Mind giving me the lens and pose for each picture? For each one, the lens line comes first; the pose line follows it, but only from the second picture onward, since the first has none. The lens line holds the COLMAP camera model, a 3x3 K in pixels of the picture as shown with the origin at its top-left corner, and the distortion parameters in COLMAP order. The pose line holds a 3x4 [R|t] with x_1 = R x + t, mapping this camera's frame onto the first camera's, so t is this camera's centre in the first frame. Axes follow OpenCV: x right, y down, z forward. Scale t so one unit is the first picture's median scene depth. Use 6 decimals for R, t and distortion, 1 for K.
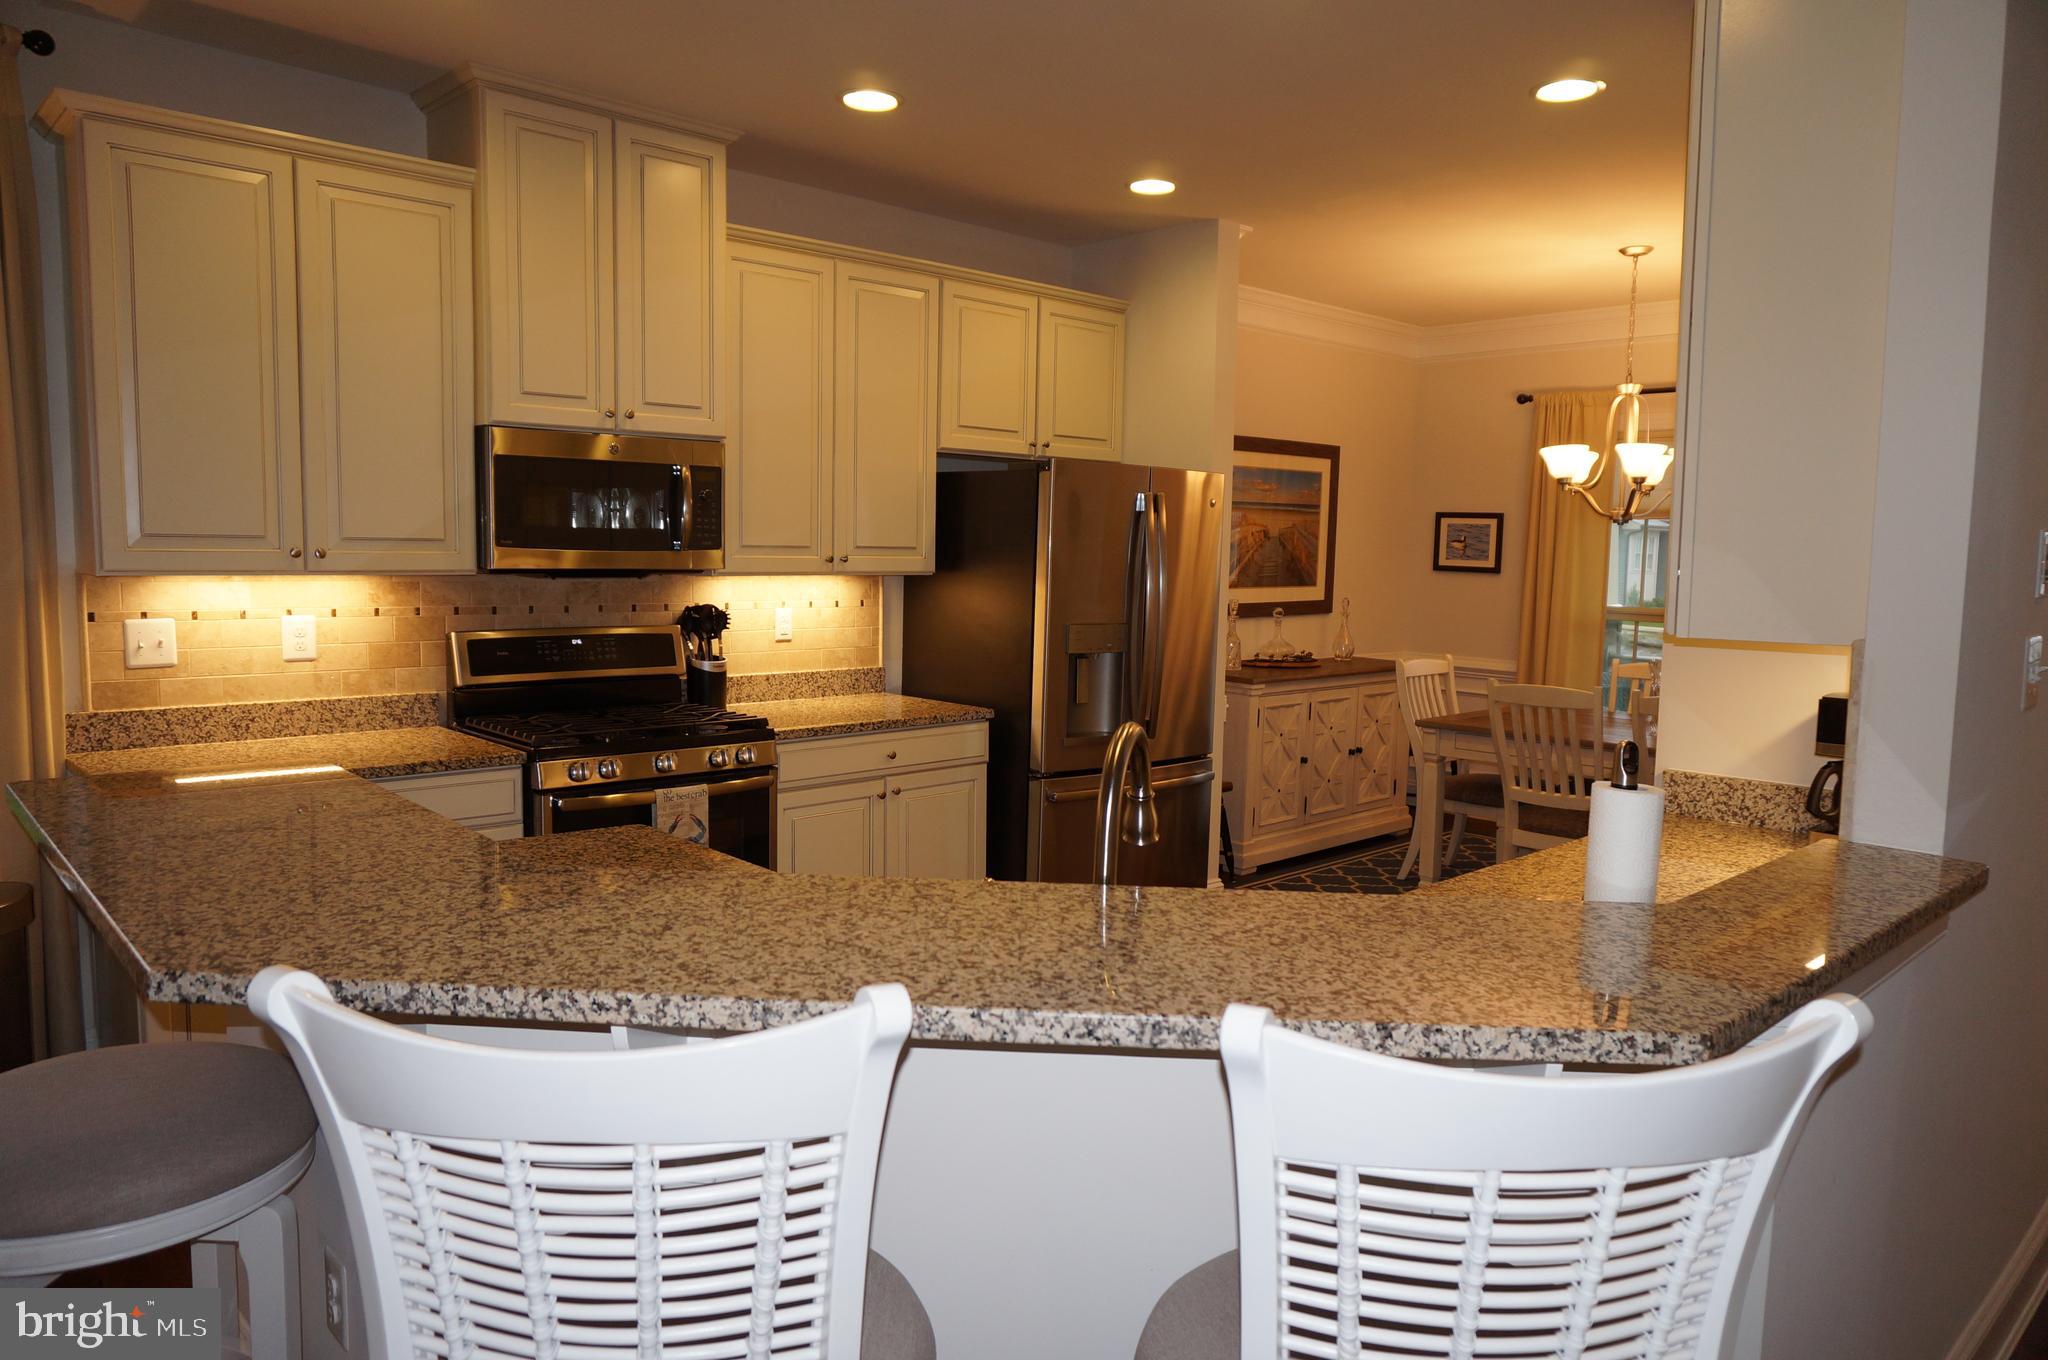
lens RADIAL K [[1355.8, 0, 1022.1], [0, 1355.8, 676.0], [0, 0, 1]] dist [-0.047505, 0.034061]
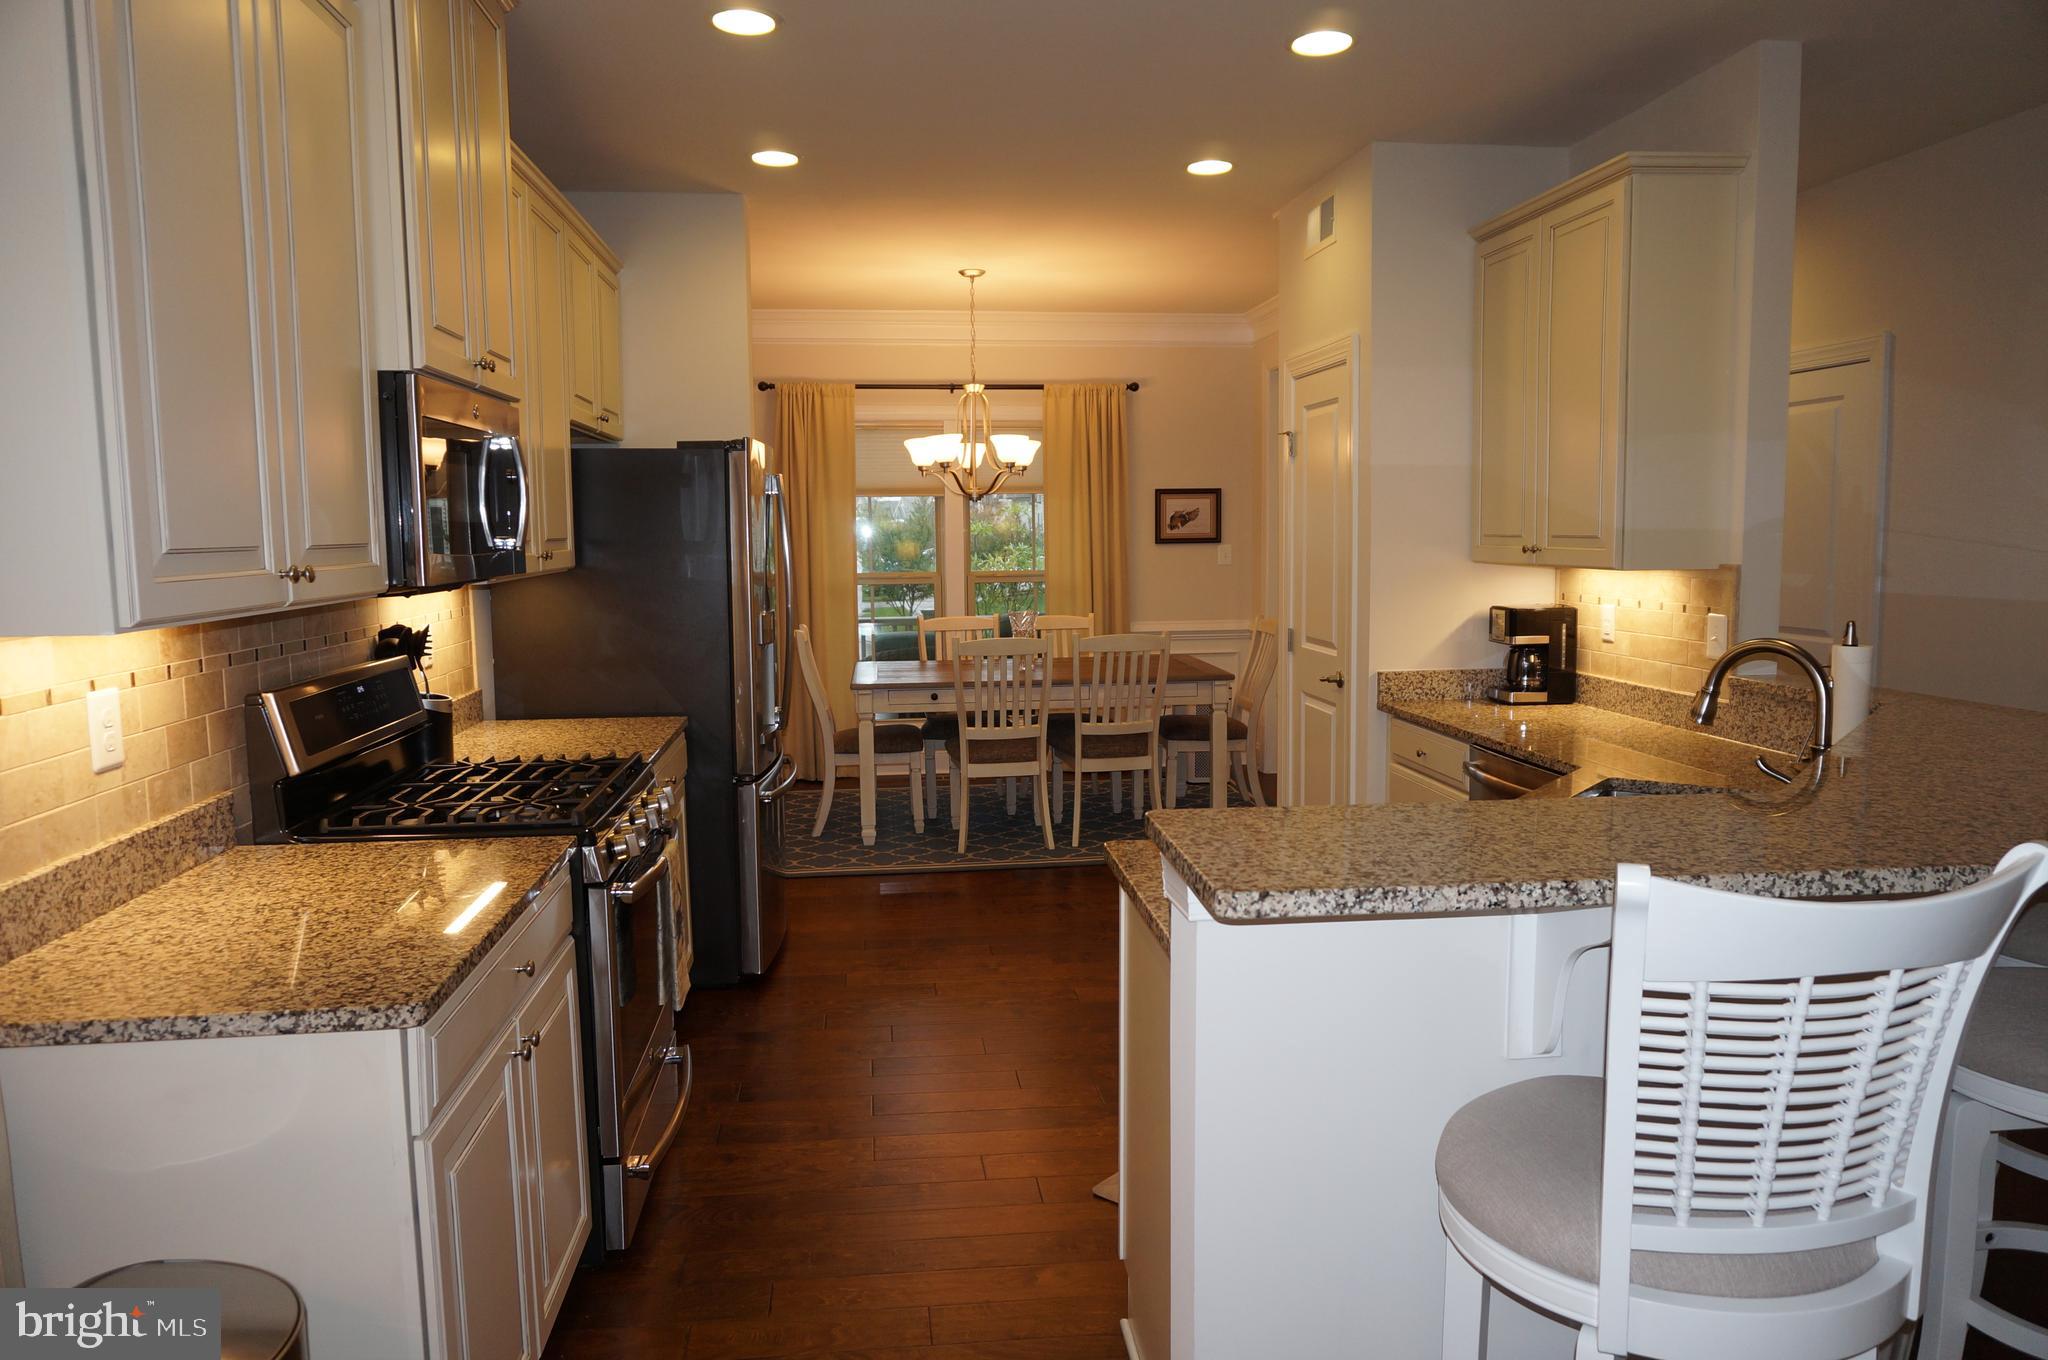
lens RADIAL K [[1355.8, 0, 1032.4], [0, 1355.8, 678.6], [0, 0, 1]] dist [-0.047505, 0.034061]
pose [[0.592873, -0.114737, 0.797080, -0.741876], [0.099584, 0.992647, 0.068817, -0.048679], [-0.799115, 0.038577, 0.599940, 0.349653]]
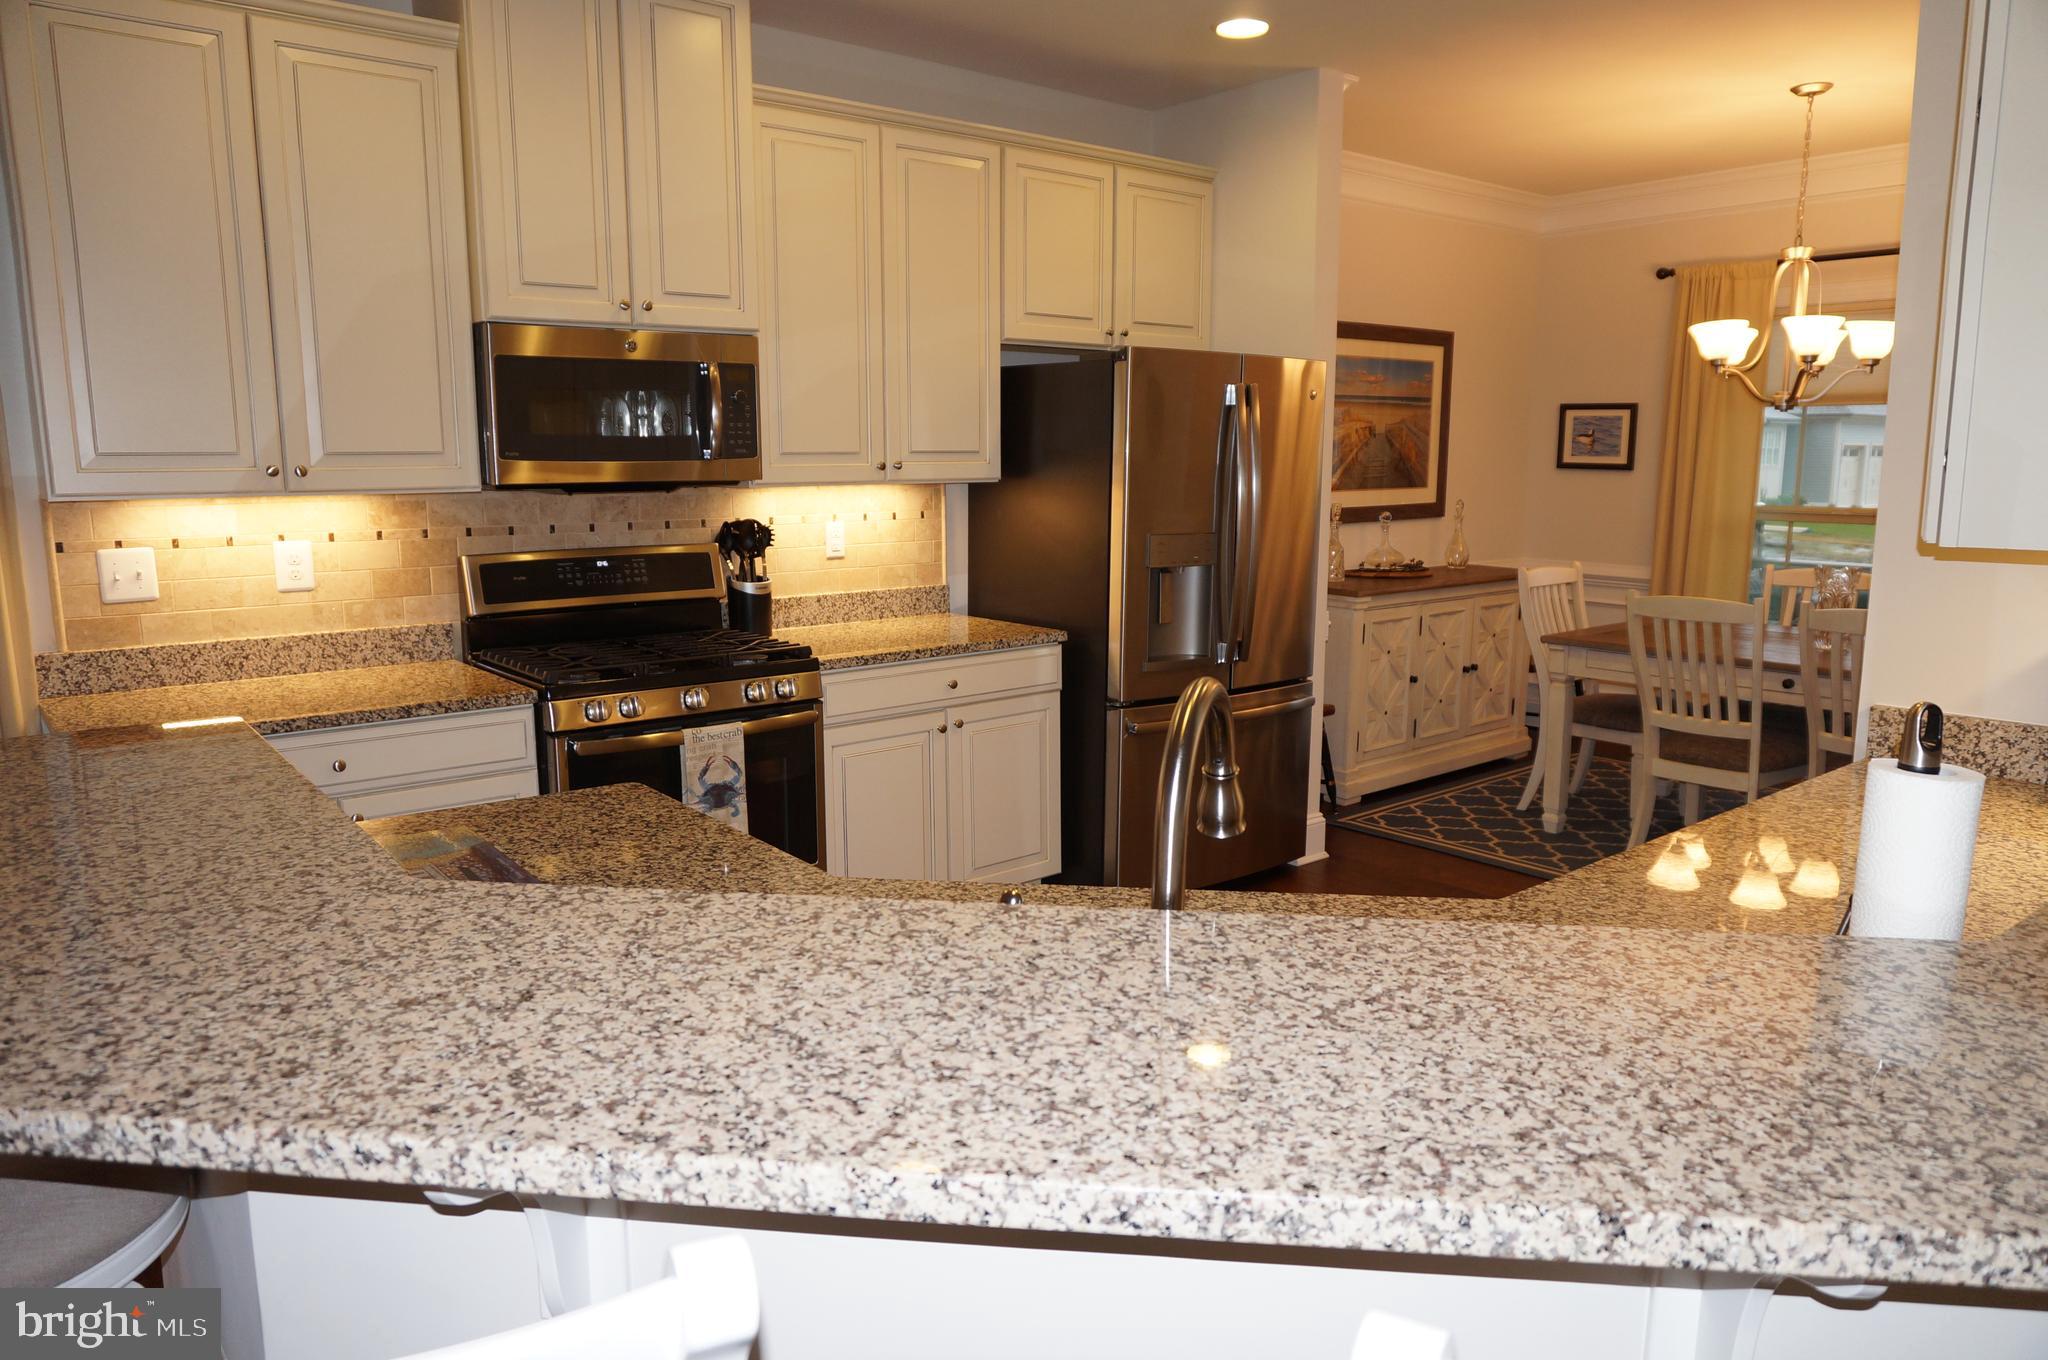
lens RADIAL K [[1355.8, 0, 1021.4], [0, 1355.8, 677.8], [0, 0, 1]] dist [-0.047505, 0.034061]
pose [[0.997427, -0.008681, -0.071166, 0.015497], [0.013527, 0.997600, 0.067900, -0.007677], [0.070405, -0.068688, 0.995151, 0.124776]]
